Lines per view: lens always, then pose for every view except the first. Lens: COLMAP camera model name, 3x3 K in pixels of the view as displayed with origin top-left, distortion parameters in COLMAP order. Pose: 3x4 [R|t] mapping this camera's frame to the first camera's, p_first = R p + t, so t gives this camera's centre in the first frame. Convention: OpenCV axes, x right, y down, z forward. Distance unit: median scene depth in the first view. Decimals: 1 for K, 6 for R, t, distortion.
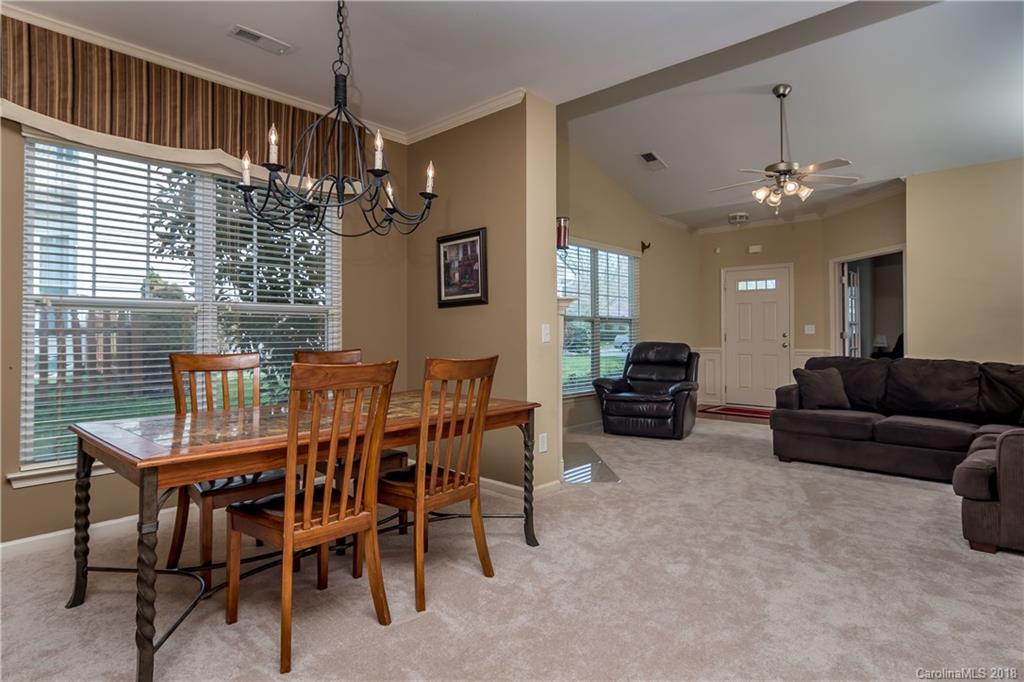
lens RADIAL K [[554.7, 0, 476.6], [0, 554.7, 321.5], [0, 0, 1]] dist [-0.005915, 0.000932]
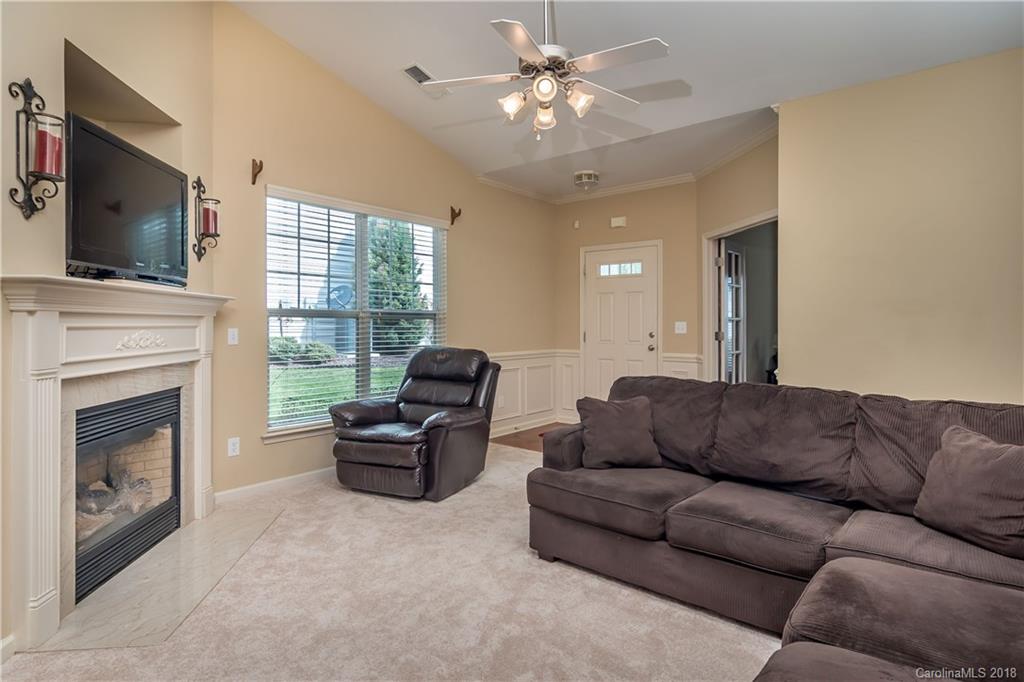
lens RADIAL K [[554.7, 0, 473.9], [0, 554.7, 324.7], [0, 0, 1]] dist [-0.005915, 0.000932]
pose [[0.998270, 0.000567, 0.058790, 0.292245], [-0.002127, 0.999647, 0.026489, -0.009649], [-0.058754, -0.026568, 0.997919, 0.274691]]
